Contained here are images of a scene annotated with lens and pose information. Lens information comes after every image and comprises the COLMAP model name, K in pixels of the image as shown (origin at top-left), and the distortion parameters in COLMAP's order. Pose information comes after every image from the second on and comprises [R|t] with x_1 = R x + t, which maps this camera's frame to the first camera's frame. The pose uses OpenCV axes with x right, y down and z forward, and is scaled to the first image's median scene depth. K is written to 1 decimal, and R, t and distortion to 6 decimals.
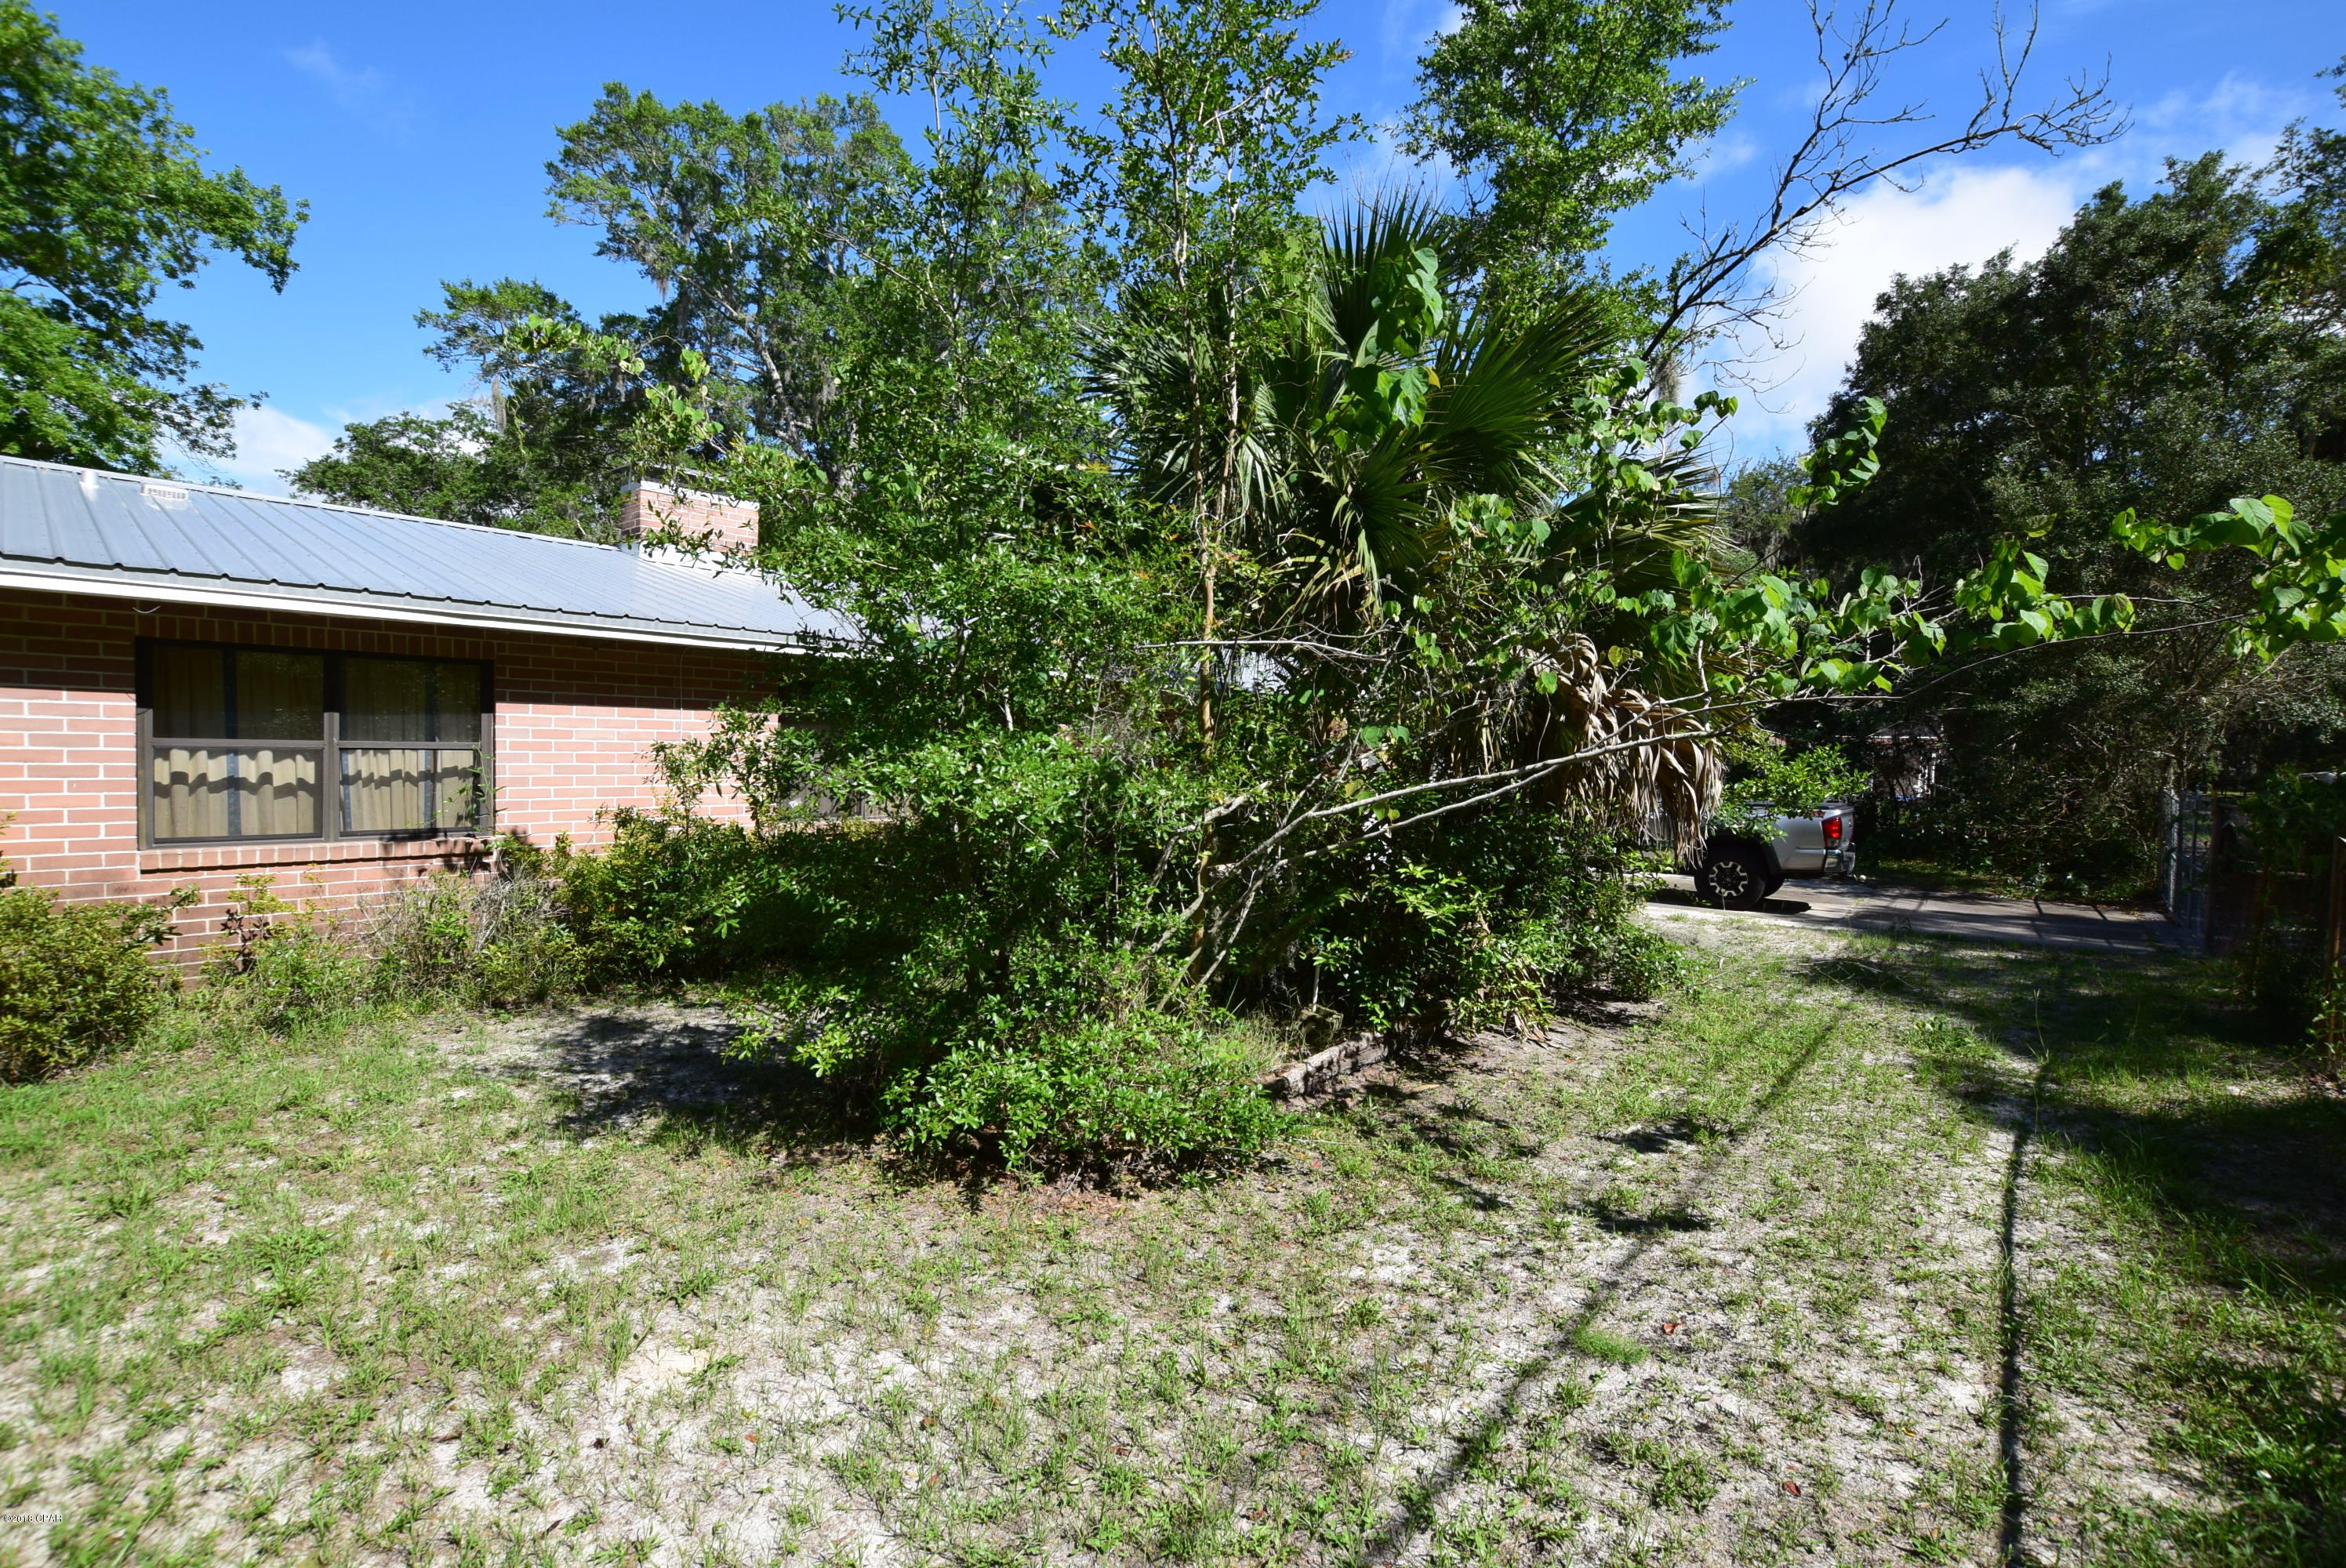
lens RADIAL K [[1029.2, 0, 1179.8], [0, 1029.2, 788.9], [0, 0, 1]] dist [-0.036997, 0.006814]
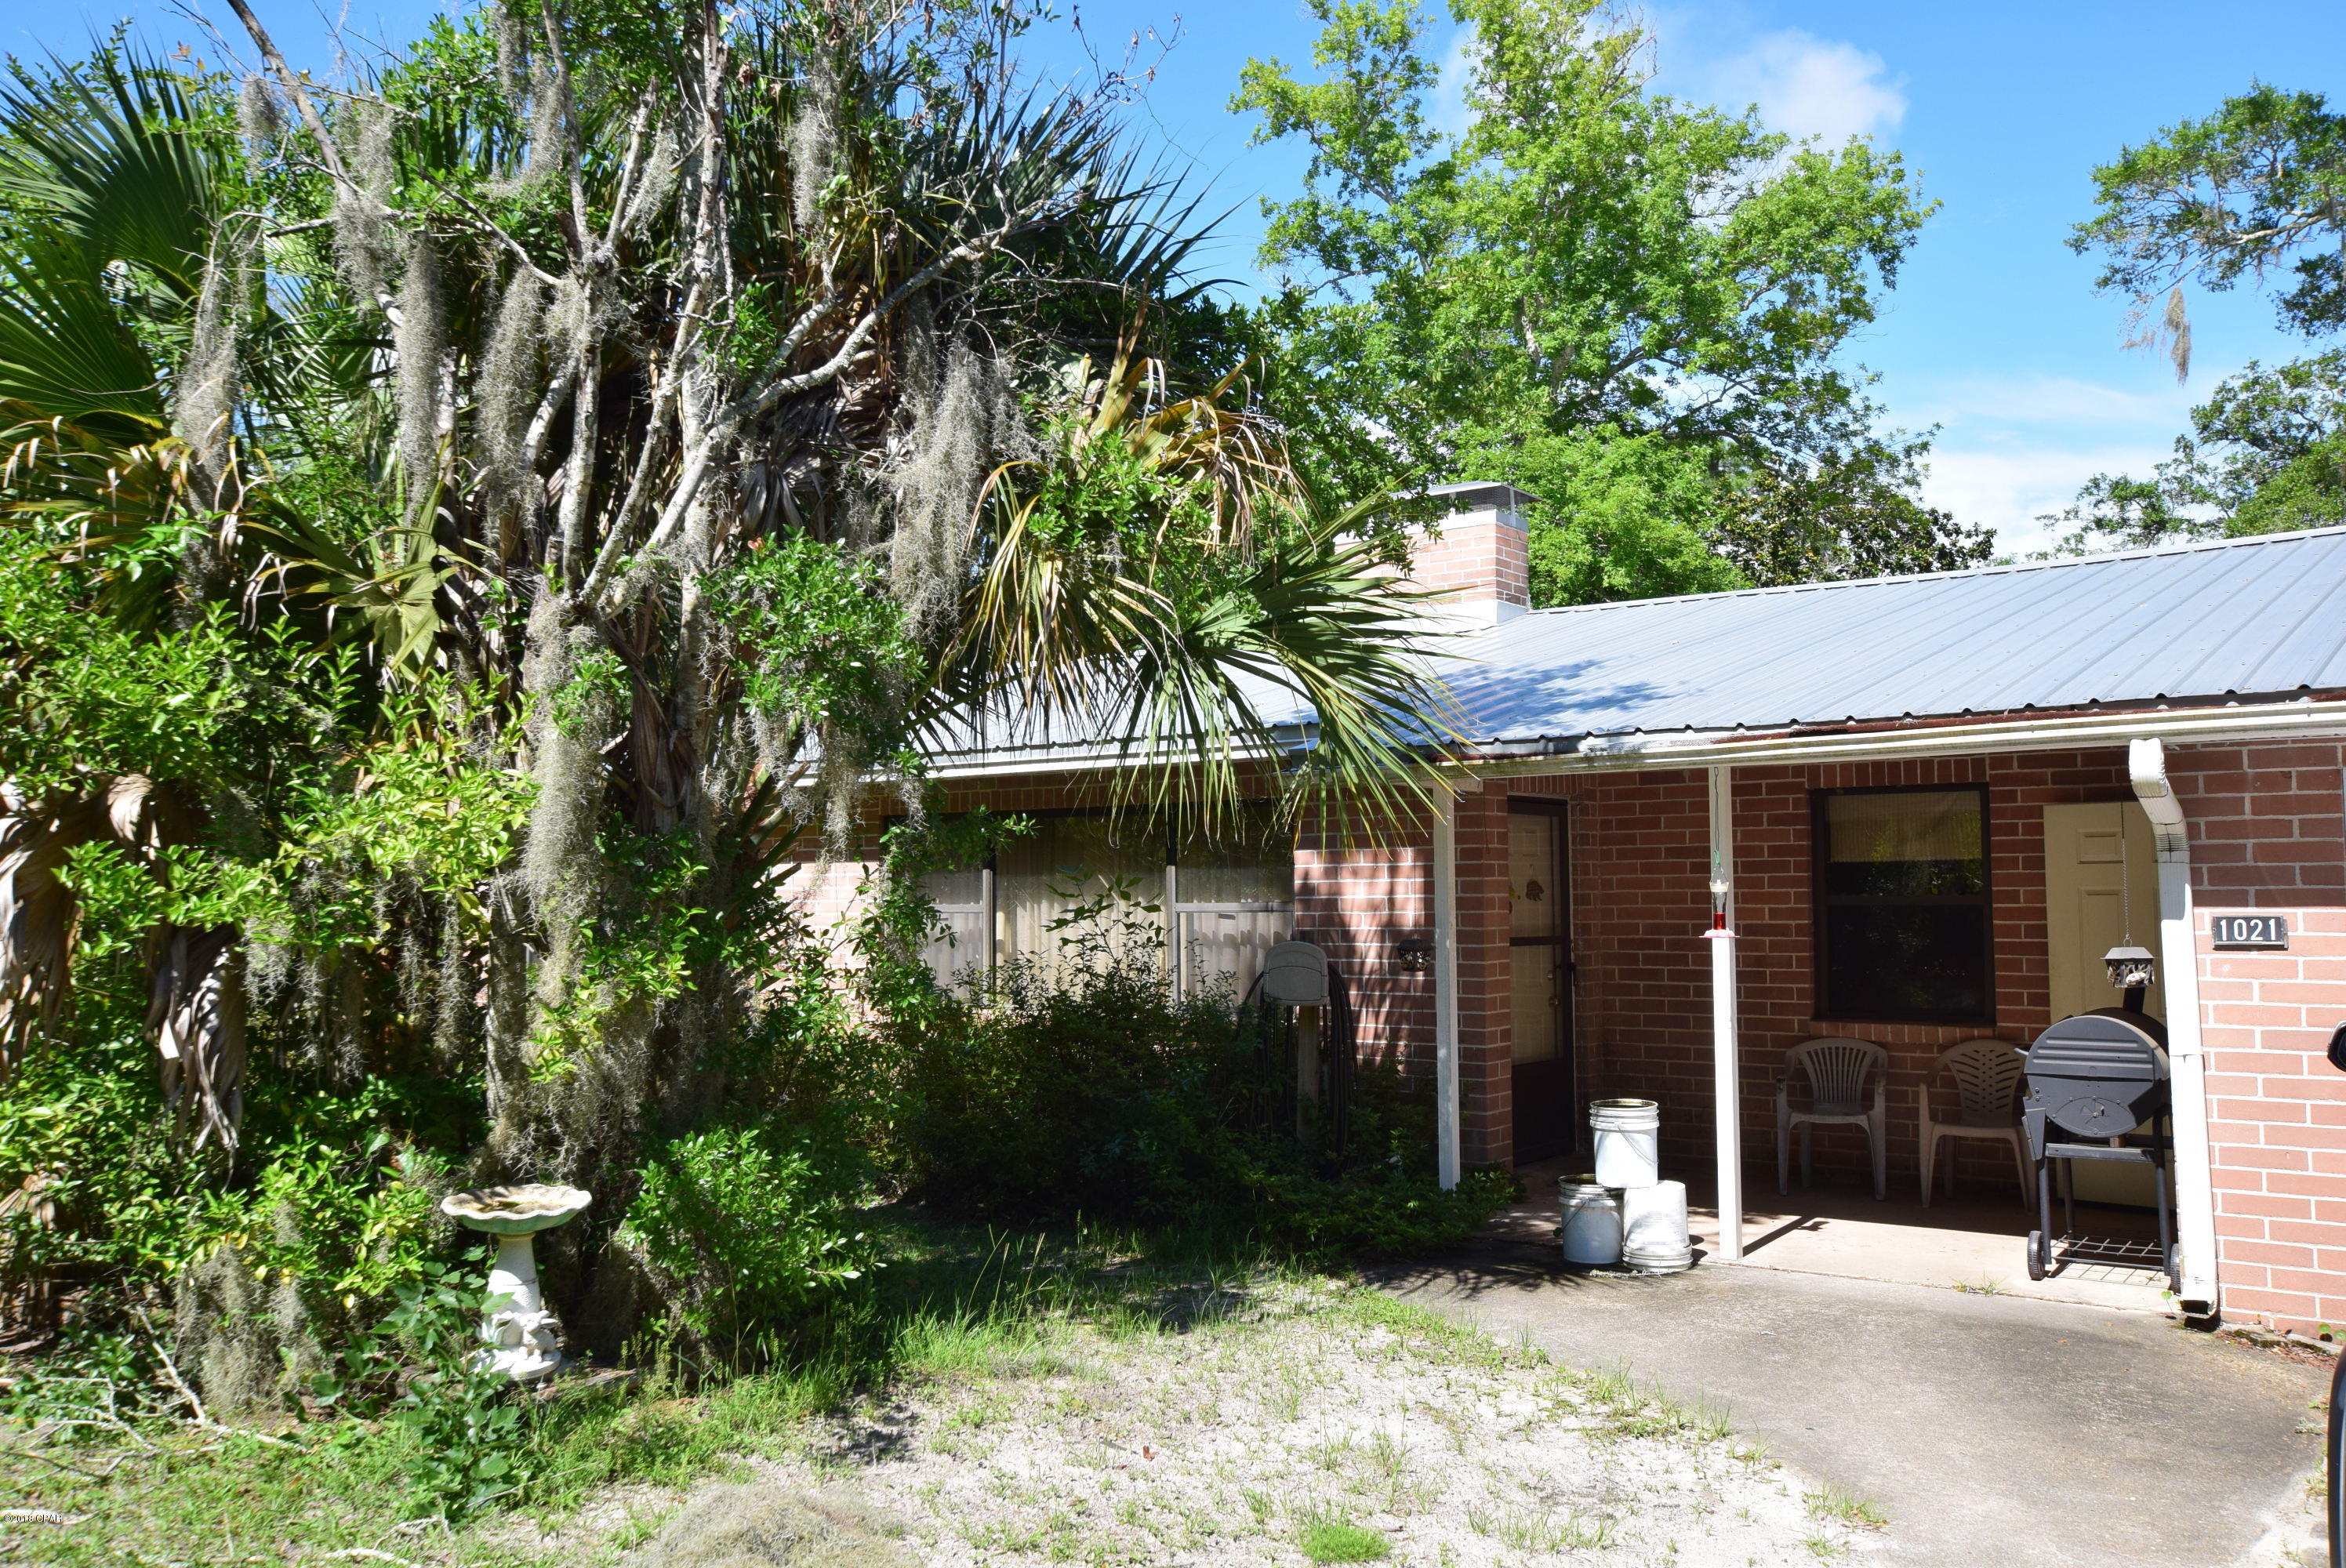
lens RADIAL K [[1911.2, 0, 1170.2], [0, 1911.2, 789.3], [0, 0, 1]] dist [0.000501, 0.038548]
pose [[0.079332, -0.088593, -0.992904, 0.807593], [-0.040074, 0.994954, -0.091978, -0.006349], [0.996042, 0.047086, 0.075382, 0.853568]]
